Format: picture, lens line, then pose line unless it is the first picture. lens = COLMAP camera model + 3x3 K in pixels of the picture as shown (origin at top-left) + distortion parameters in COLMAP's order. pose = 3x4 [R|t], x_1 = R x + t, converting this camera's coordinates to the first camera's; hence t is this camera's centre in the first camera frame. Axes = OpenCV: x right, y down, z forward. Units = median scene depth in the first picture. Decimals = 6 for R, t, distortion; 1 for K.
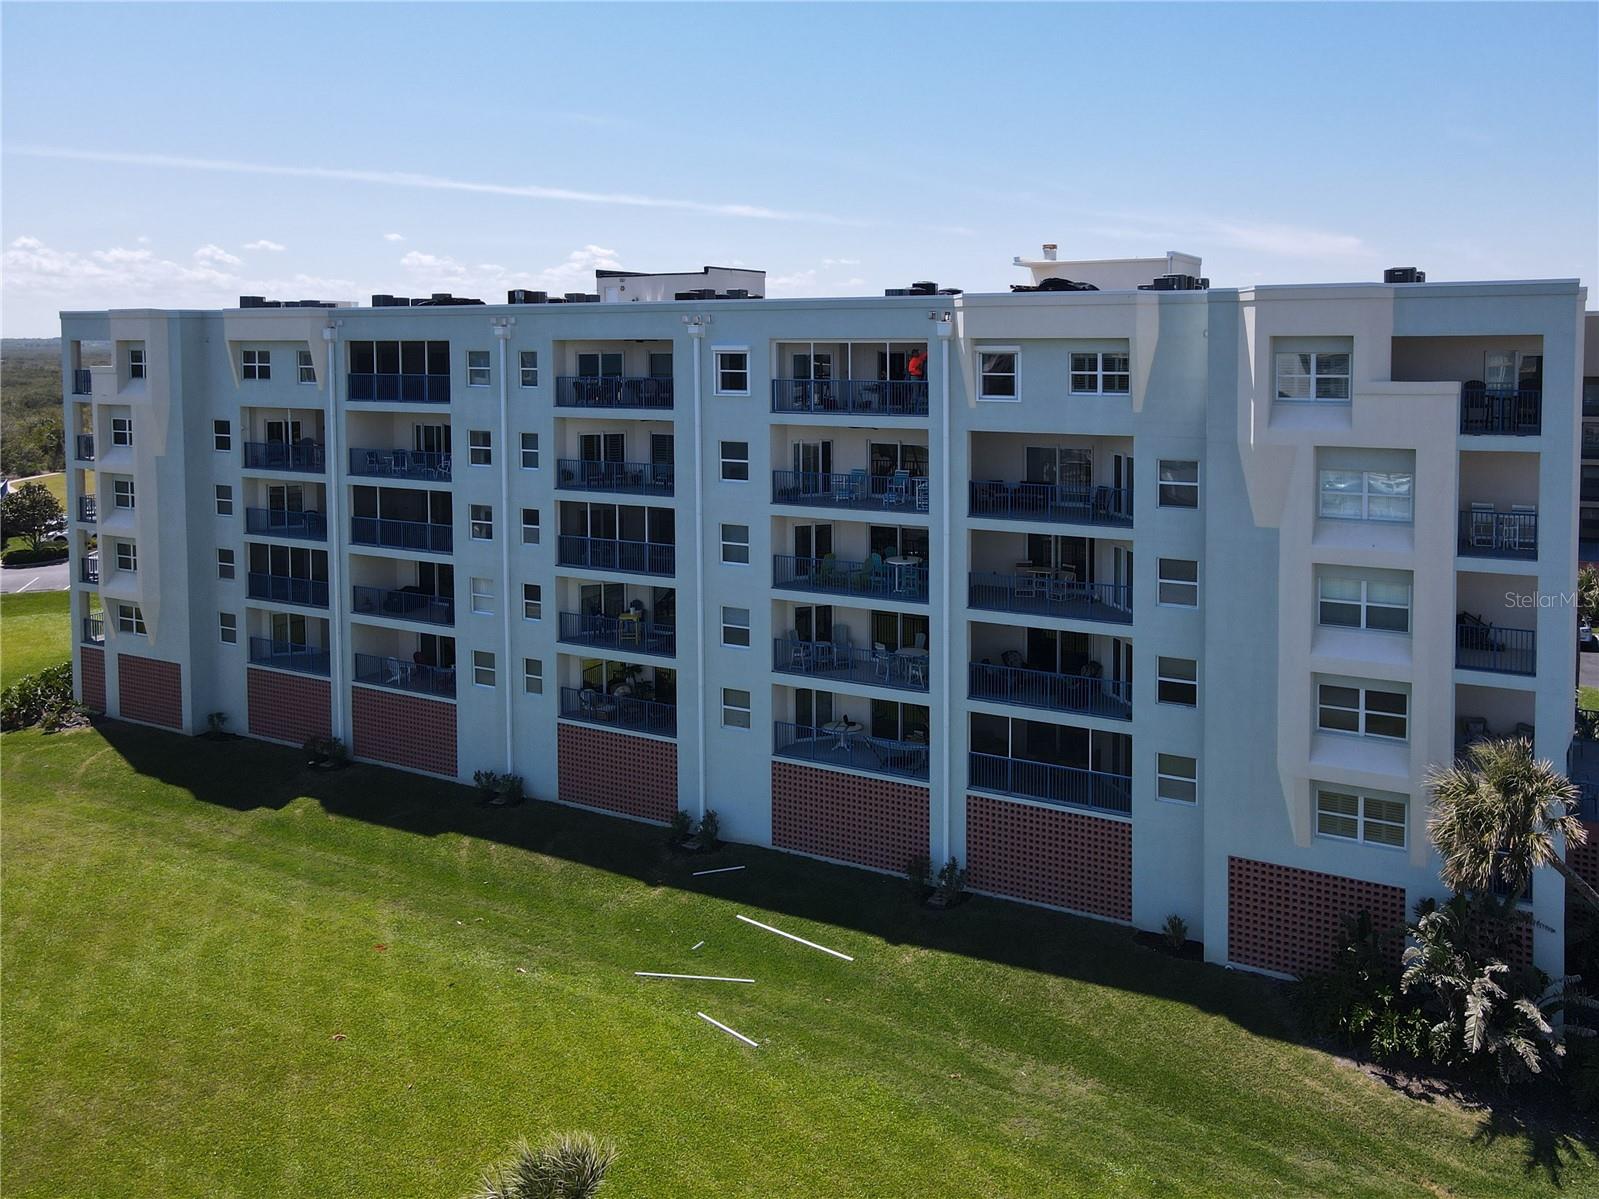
lens RADIAL K [[1217.1, 0, 873.6], [0, 1217.1, 406.9], [0, 0, 1]] dist [0.009932, 0.003267]
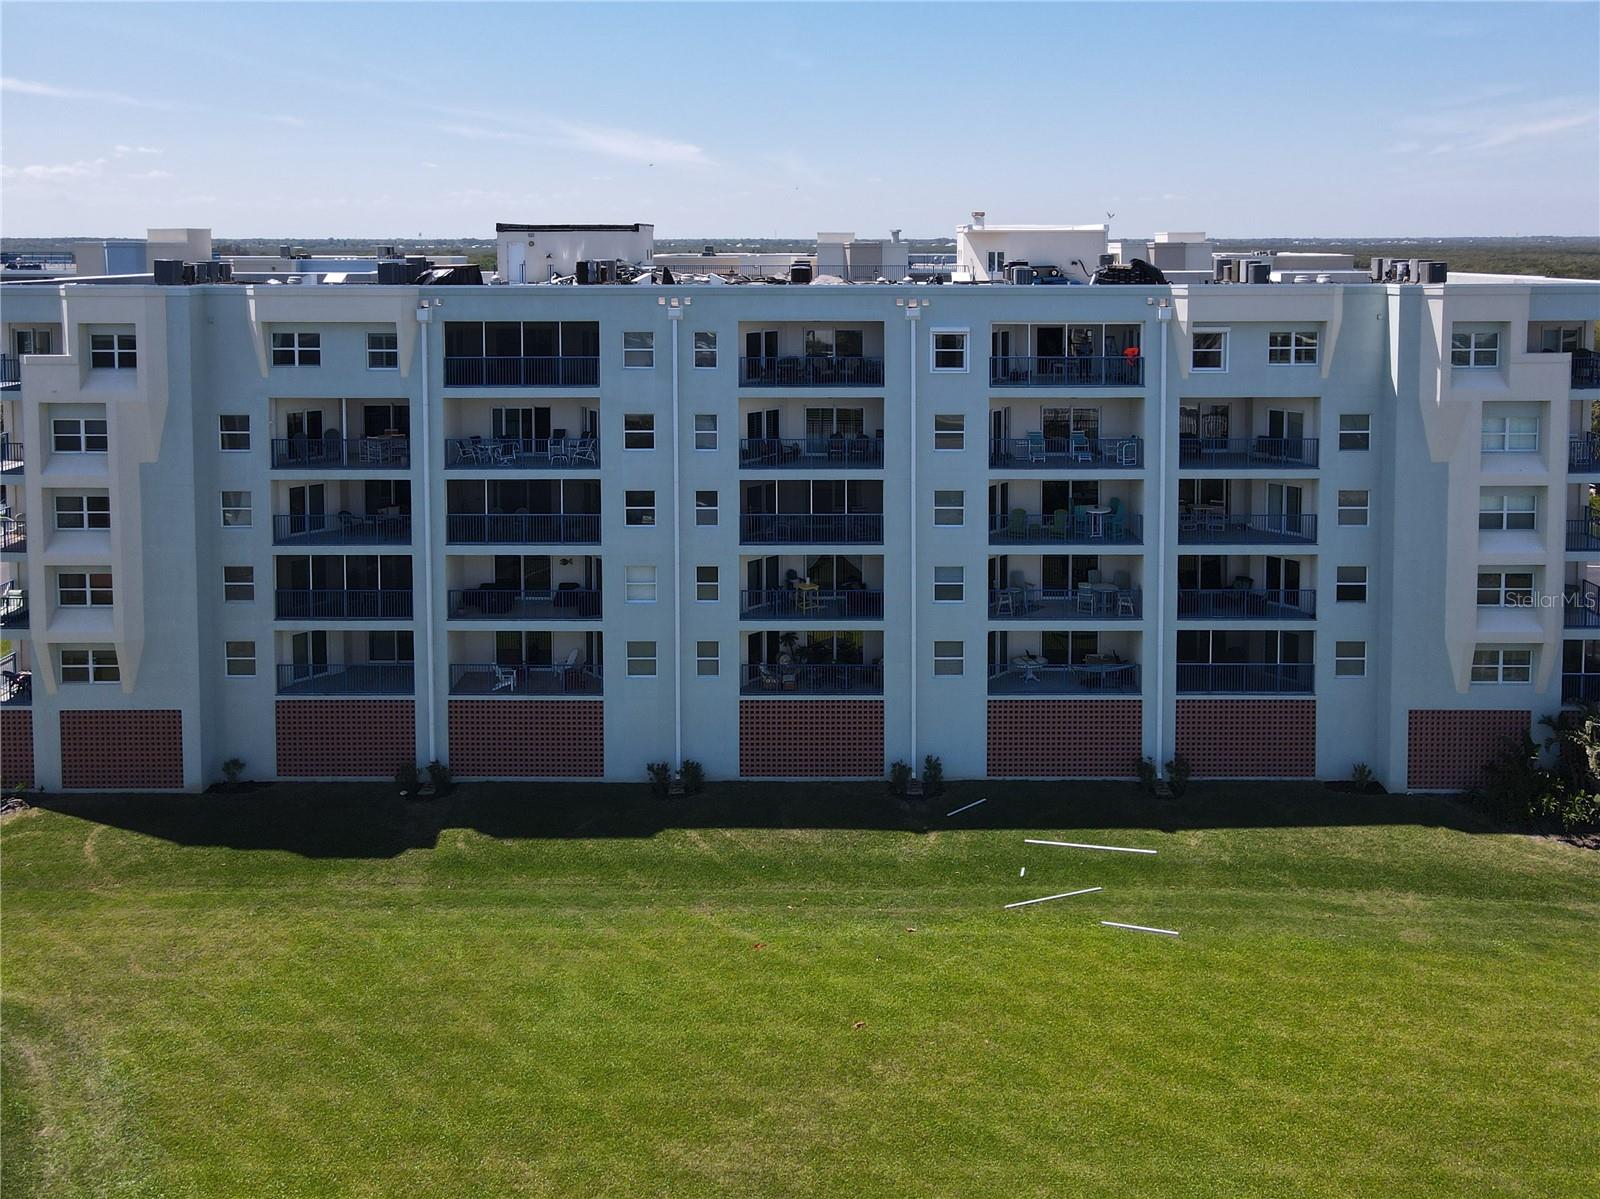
lens RADIAL K [[1245.3, 0, 818.4], [0, 1245.3, 305.2], [0, 0, 1]] dist [0.007770, 0.006379]
pose [[0.893988, -0.021113, 0.447594, -0.720708], [0.023096, 0.999733, 0.001029, -0.073781], [-0.447496, 0.009418, 0.894236, 0.050759]]
